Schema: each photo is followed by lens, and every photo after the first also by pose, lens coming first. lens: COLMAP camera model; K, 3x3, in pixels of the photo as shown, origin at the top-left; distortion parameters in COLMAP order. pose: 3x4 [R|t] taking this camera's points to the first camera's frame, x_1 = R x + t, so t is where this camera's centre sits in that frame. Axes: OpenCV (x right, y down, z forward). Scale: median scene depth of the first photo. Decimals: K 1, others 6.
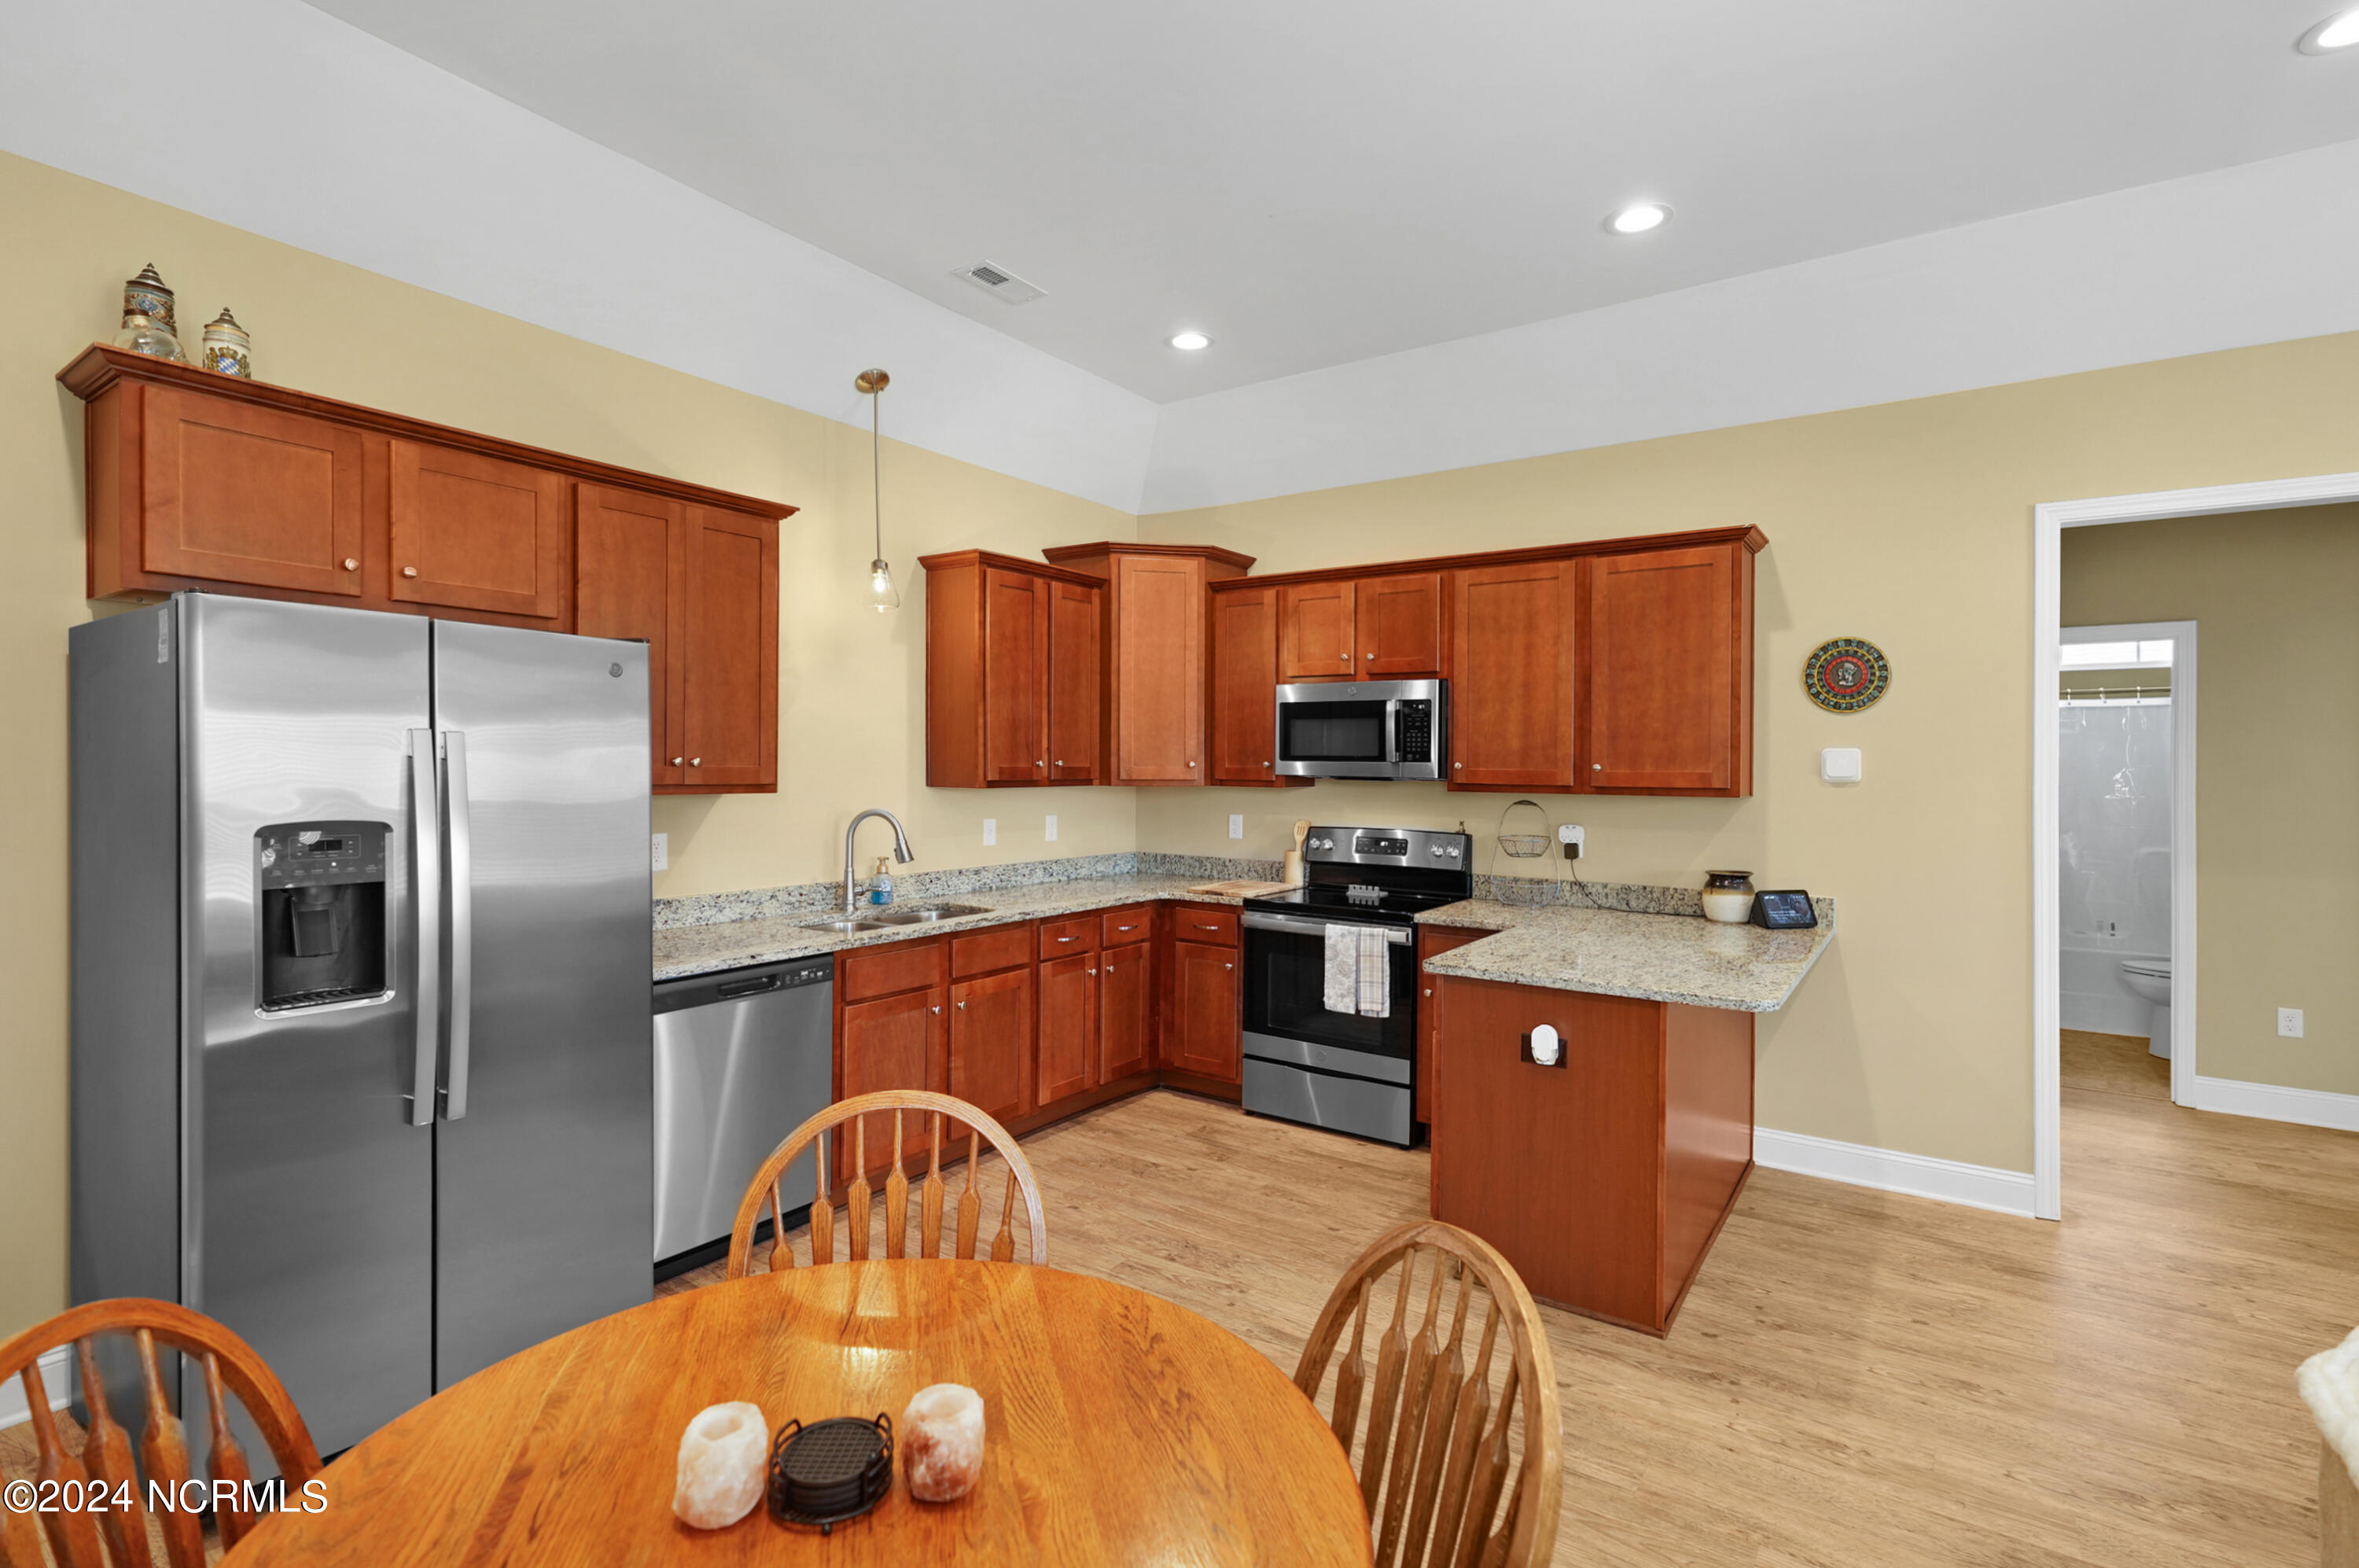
lens RADIAL K [[1101.8, 0, 1179.5], [0, 1101.8, 784.0], [0, 0, 1]] dist [-0.003545, 0.000255]
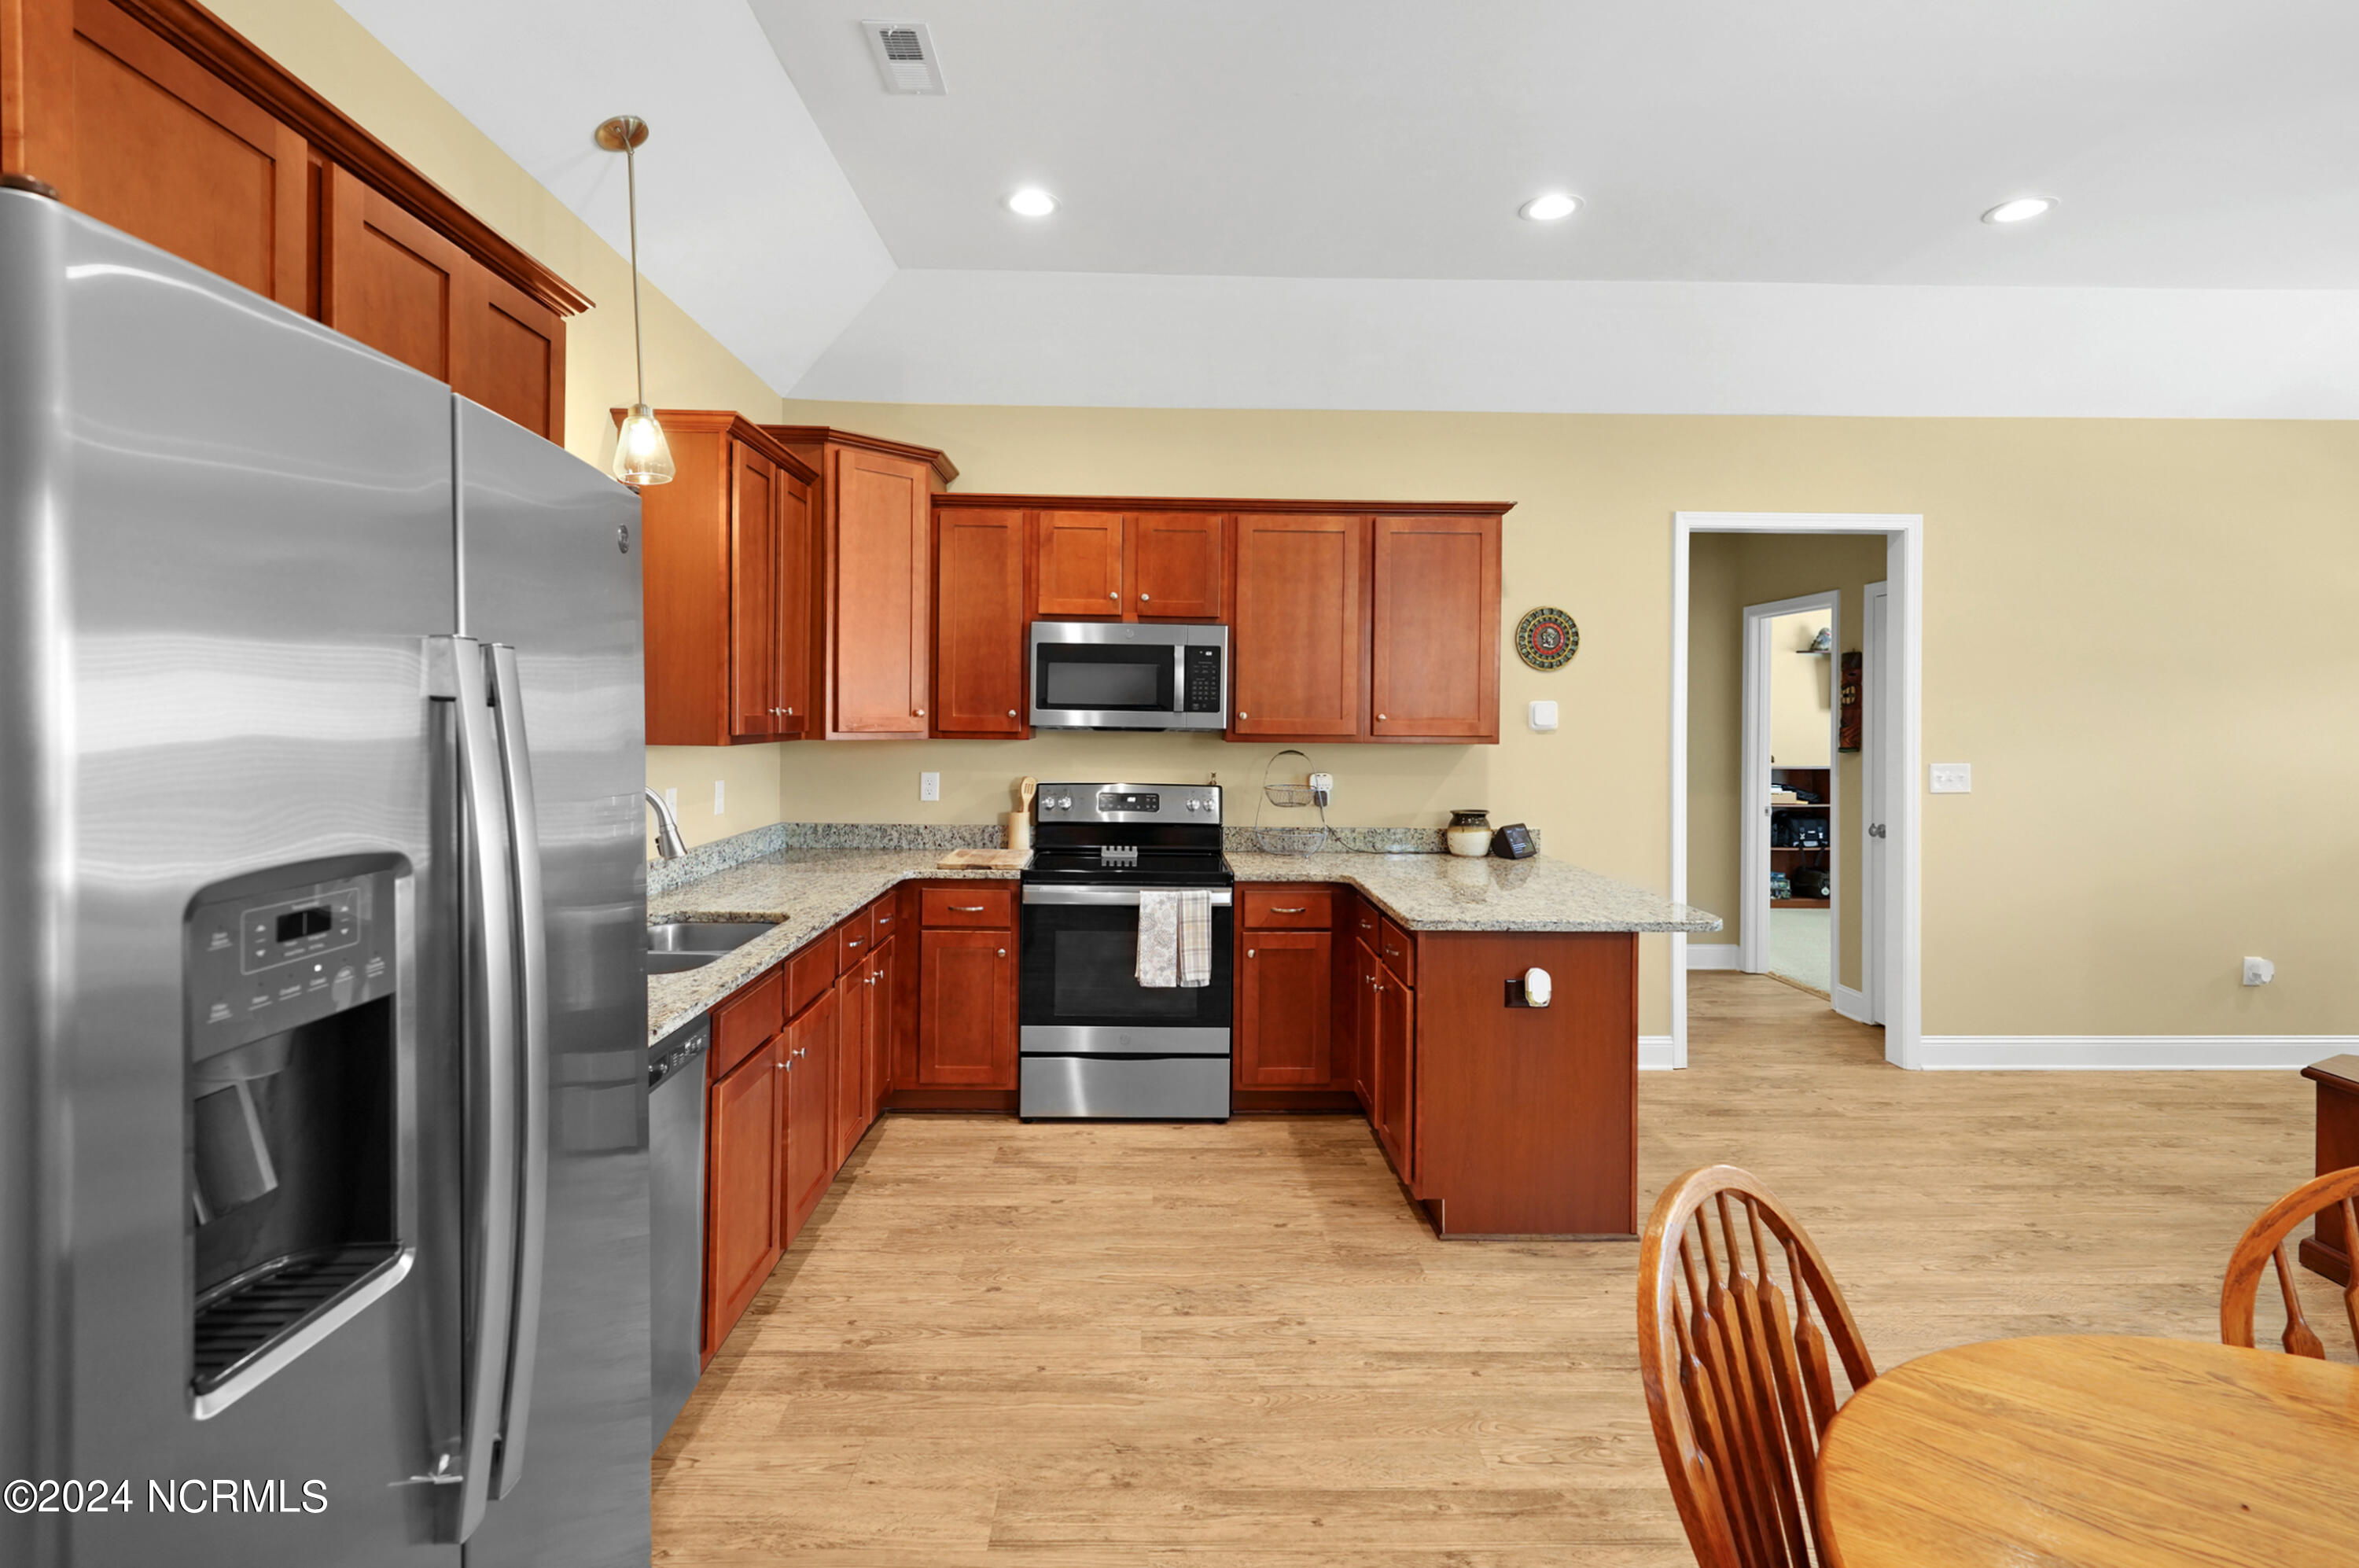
lens RADIAL K [[1117.7, 0, 1177.9], [0, 1117.7, 727.9], [0, 0, 1]] dist [-0.000636, -0.000207]
pose [[0.804796, -0.006231, 0.593519, -0.383025], [0.008171, 0.999966, -0.000582, -0.005621], [-0.593495, 0.005318, 0.804820, 0.246258]]
